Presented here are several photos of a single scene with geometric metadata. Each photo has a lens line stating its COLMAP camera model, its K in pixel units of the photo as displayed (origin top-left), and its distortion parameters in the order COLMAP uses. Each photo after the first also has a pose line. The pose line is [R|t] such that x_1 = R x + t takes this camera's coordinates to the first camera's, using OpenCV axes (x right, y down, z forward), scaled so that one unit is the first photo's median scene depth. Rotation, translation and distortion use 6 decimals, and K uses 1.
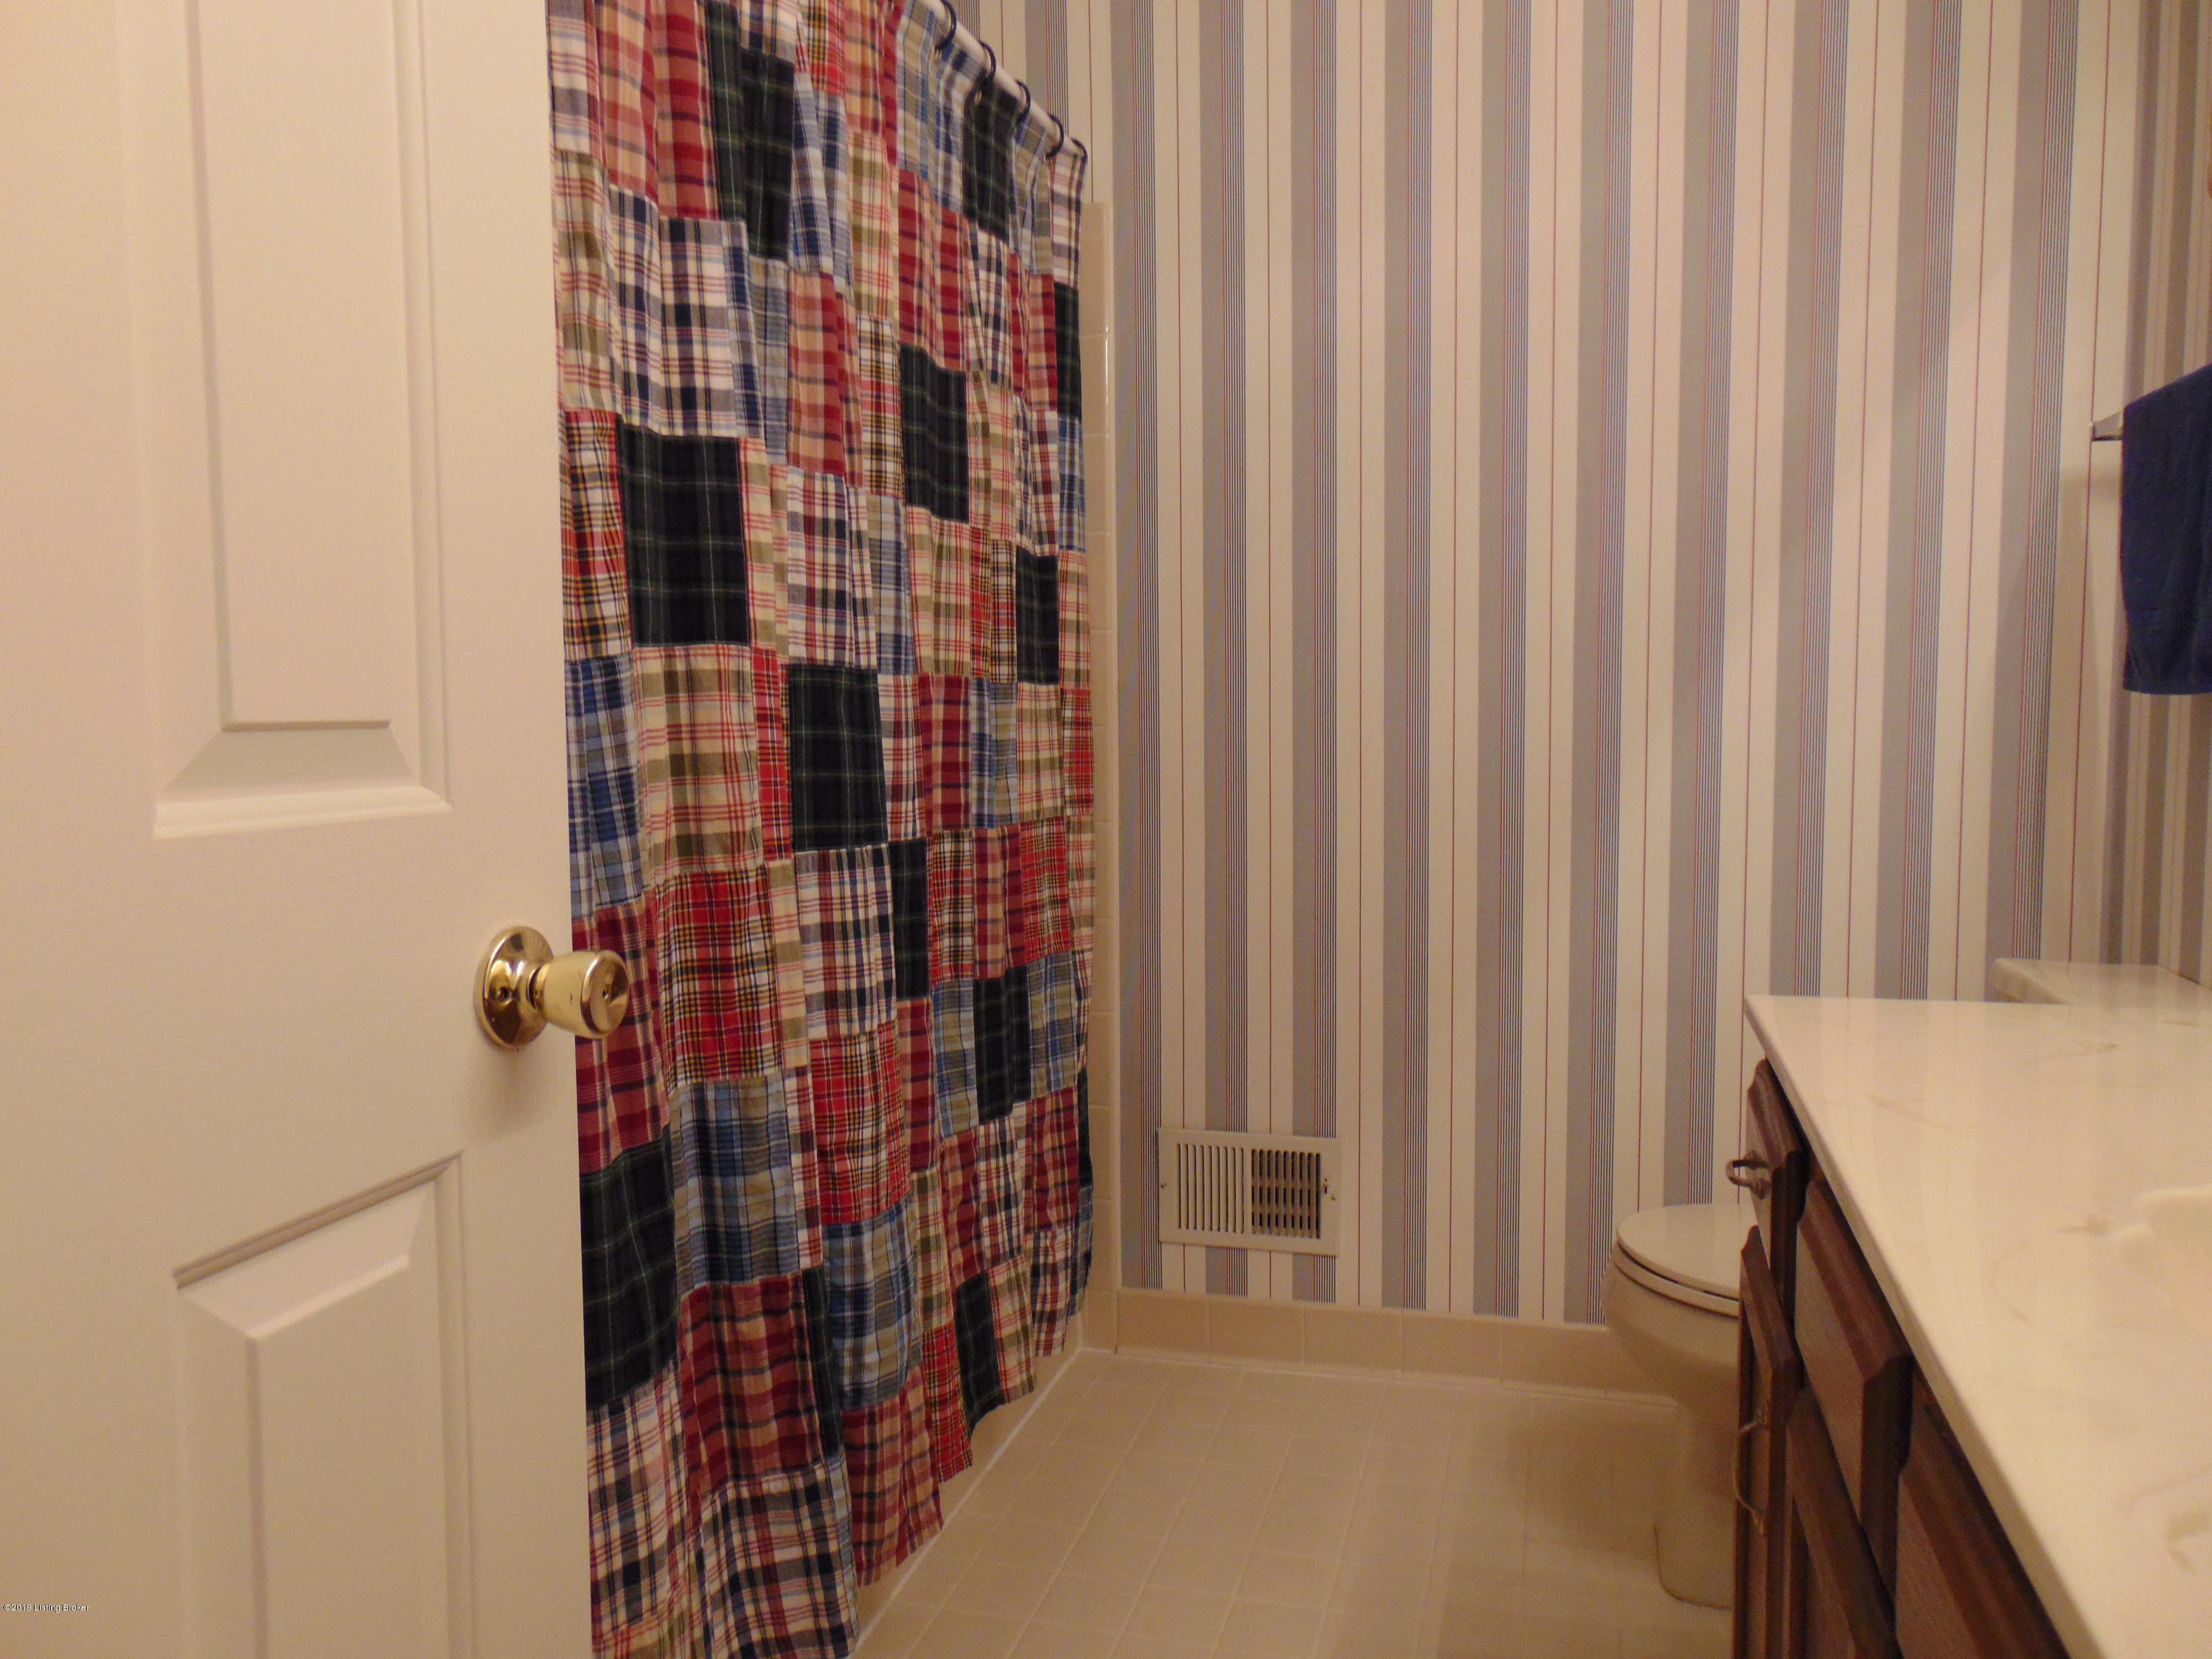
lens RADIAL K [[1670.5, 0, 1106.0], [0, 1670.5, 829.5], [0, 0, 1]] dist [-0.021911, 0.067291]
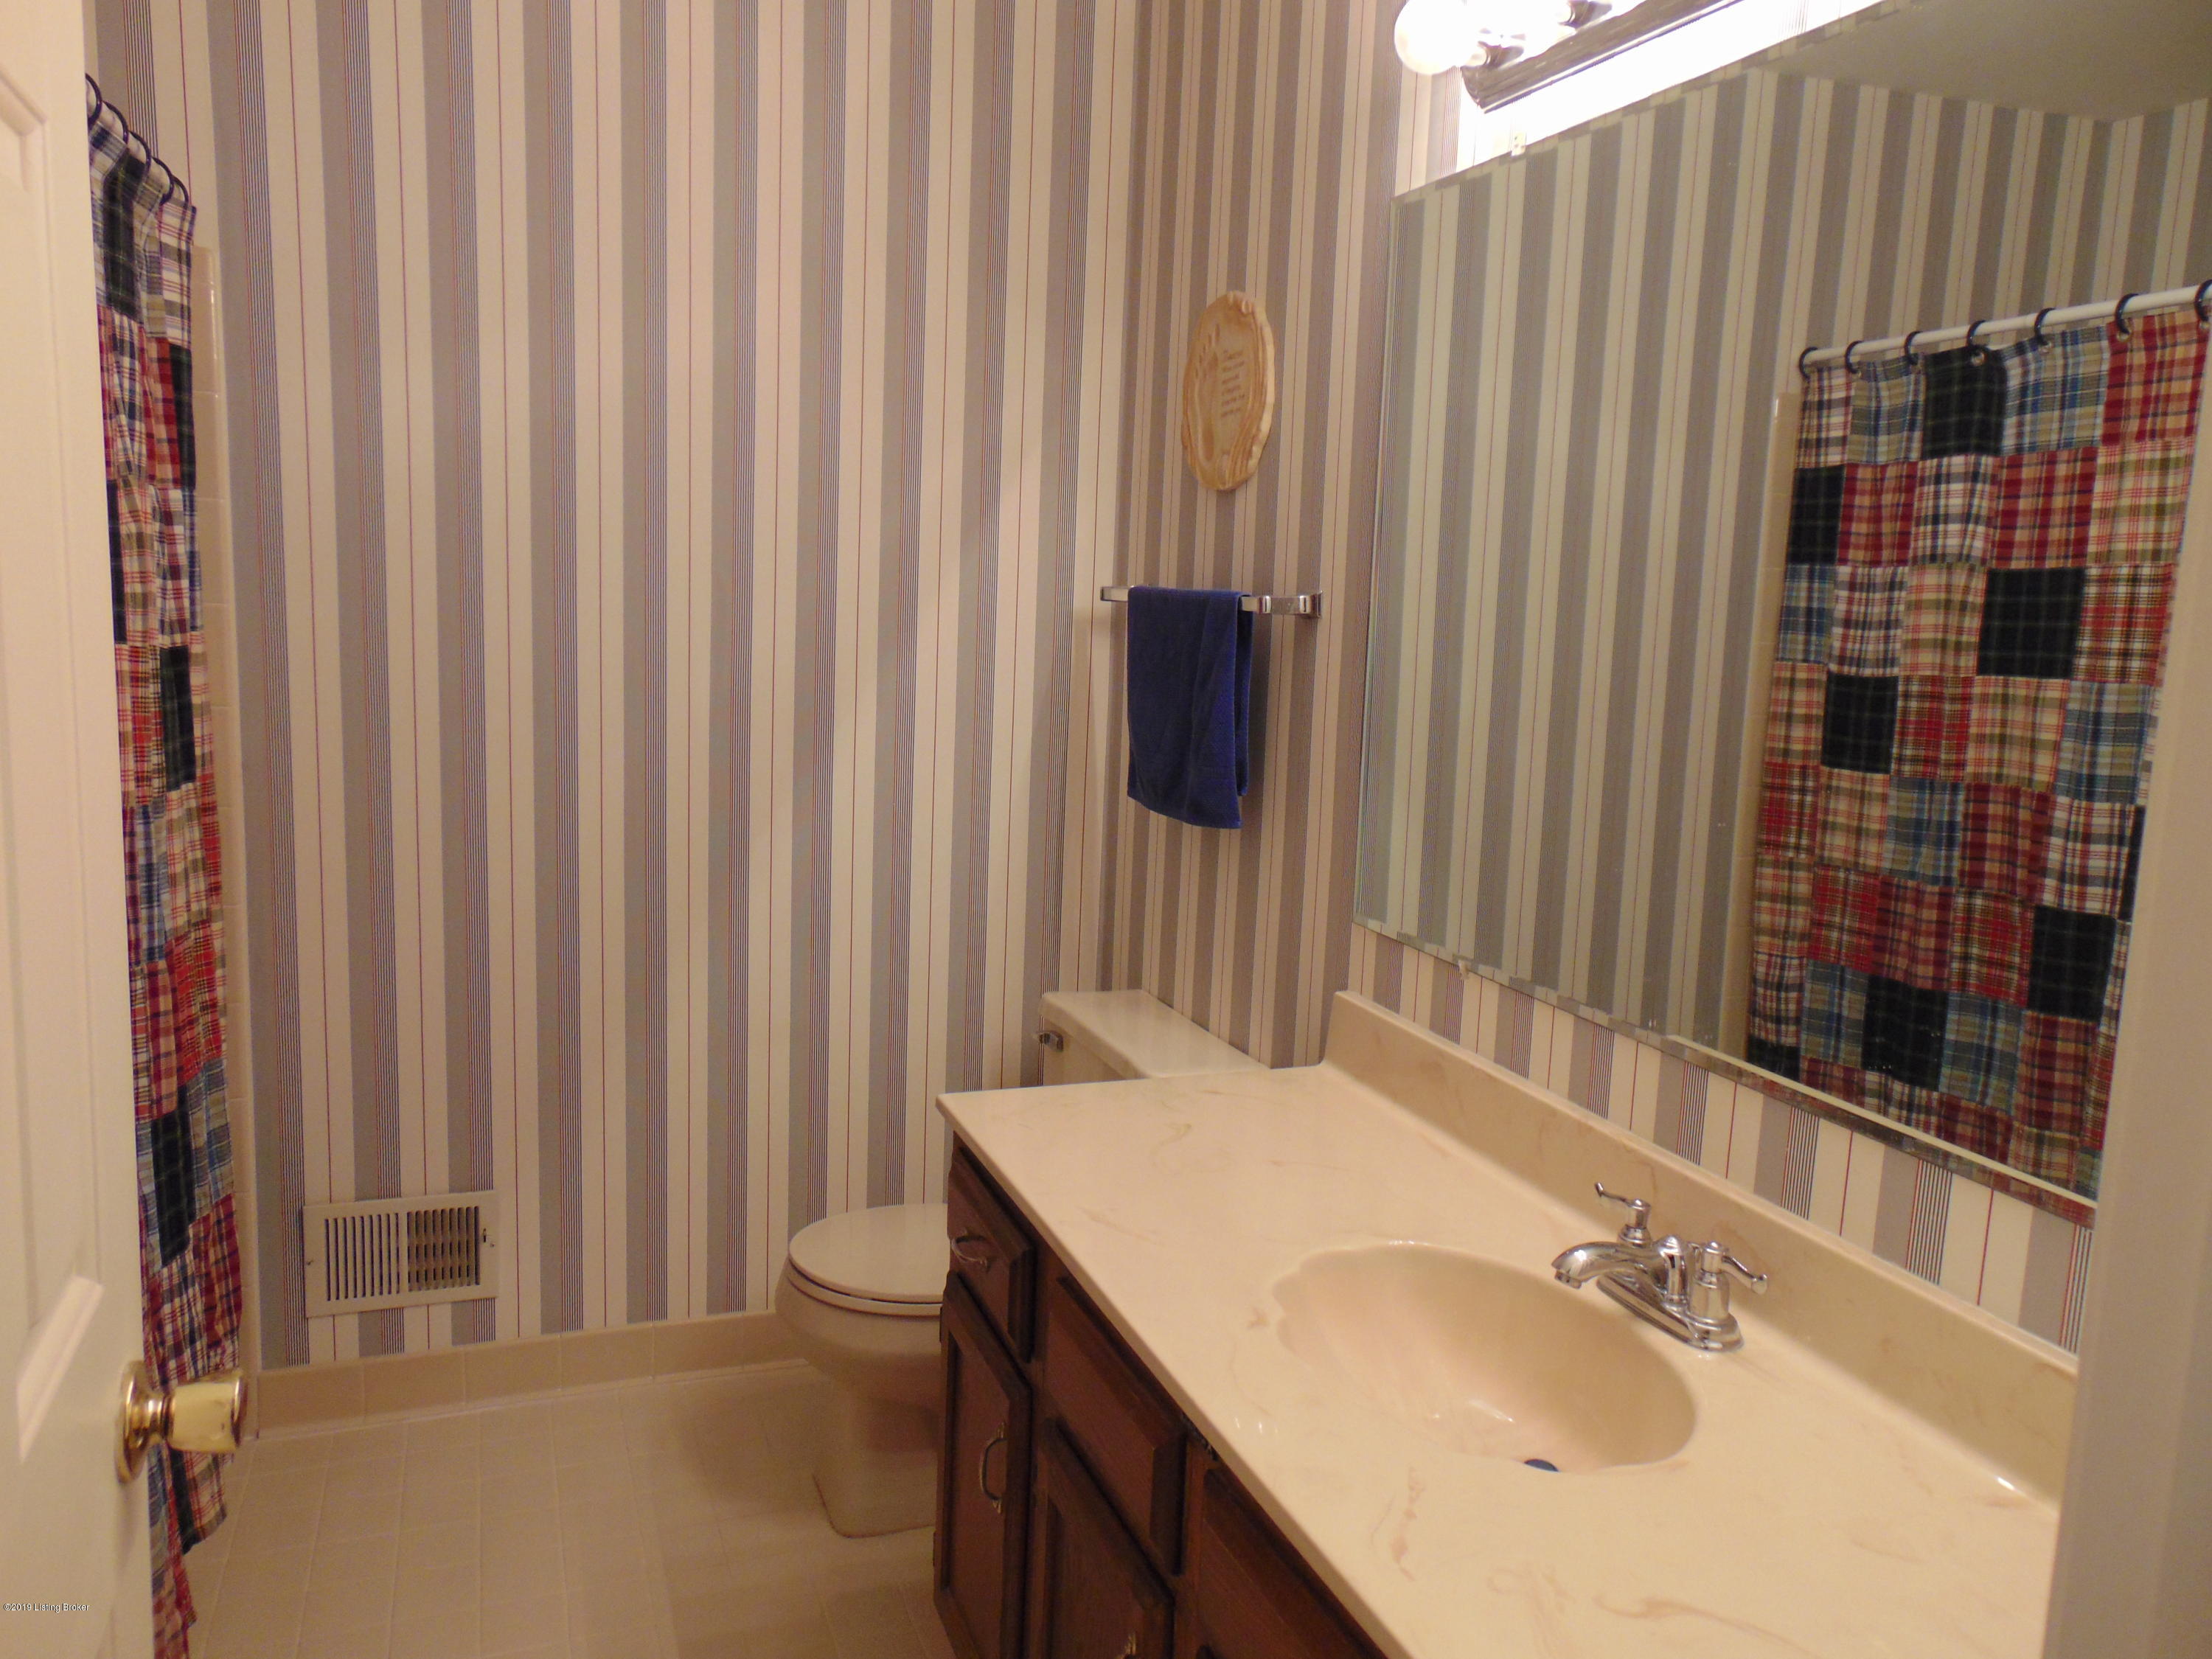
lens RADIAL K [[1670.5, 0, 1106.0], [0, 1670.5, 829.5], [0, 0, 1]] dist [-0.021911, 0.067291]
pose [[0.805774, -0.045522, 0.590472, -0.170213], [-0.001566, 0.996874, 0.078990, -0.132337], [-0.592222, -0.064572, 0.803184, -0.070283]]
